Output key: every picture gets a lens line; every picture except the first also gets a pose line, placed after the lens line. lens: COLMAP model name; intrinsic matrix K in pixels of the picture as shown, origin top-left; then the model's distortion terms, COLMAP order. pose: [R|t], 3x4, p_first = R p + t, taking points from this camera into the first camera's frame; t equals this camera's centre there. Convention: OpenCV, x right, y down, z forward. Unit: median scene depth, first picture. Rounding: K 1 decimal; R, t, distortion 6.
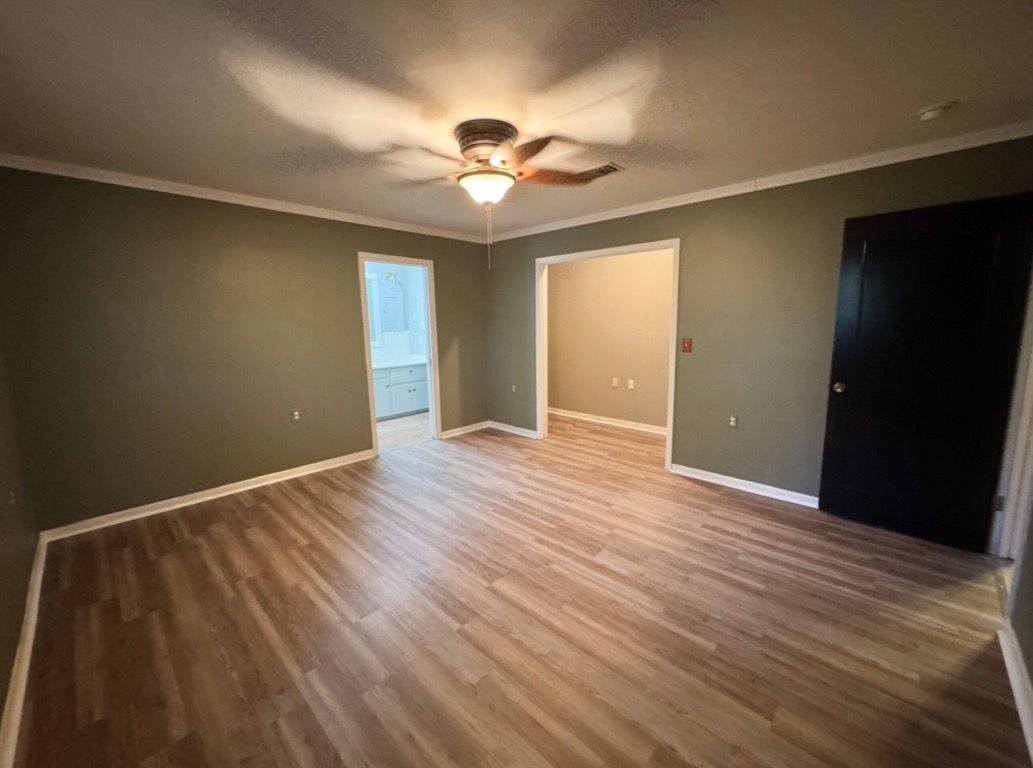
lens RADIAL K [[416.6, 0, 517.6], [0, 416.6, 378.7], [0, 0, 1]] dist [0.001540, 0.000242]
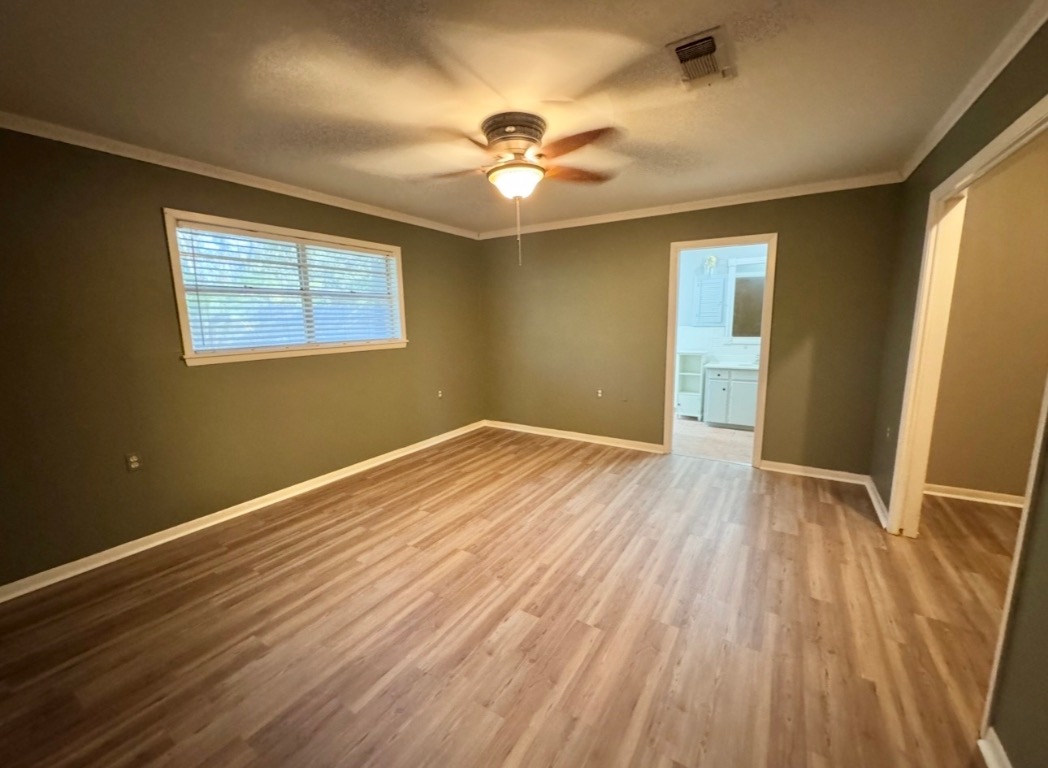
lens RADIAL K [[418.4, 0, 522.7], [0, 418.4, 387.3], [0, 0, 1]] dist [0.002649, 0.000143]
pose [[0.195412, 0.171185, -0.965665, 0.685537], [-0.127067, 0.980768, 0.148149, -0.092343], [0.972455, 0.093754, 0.213406, 0.599523]]
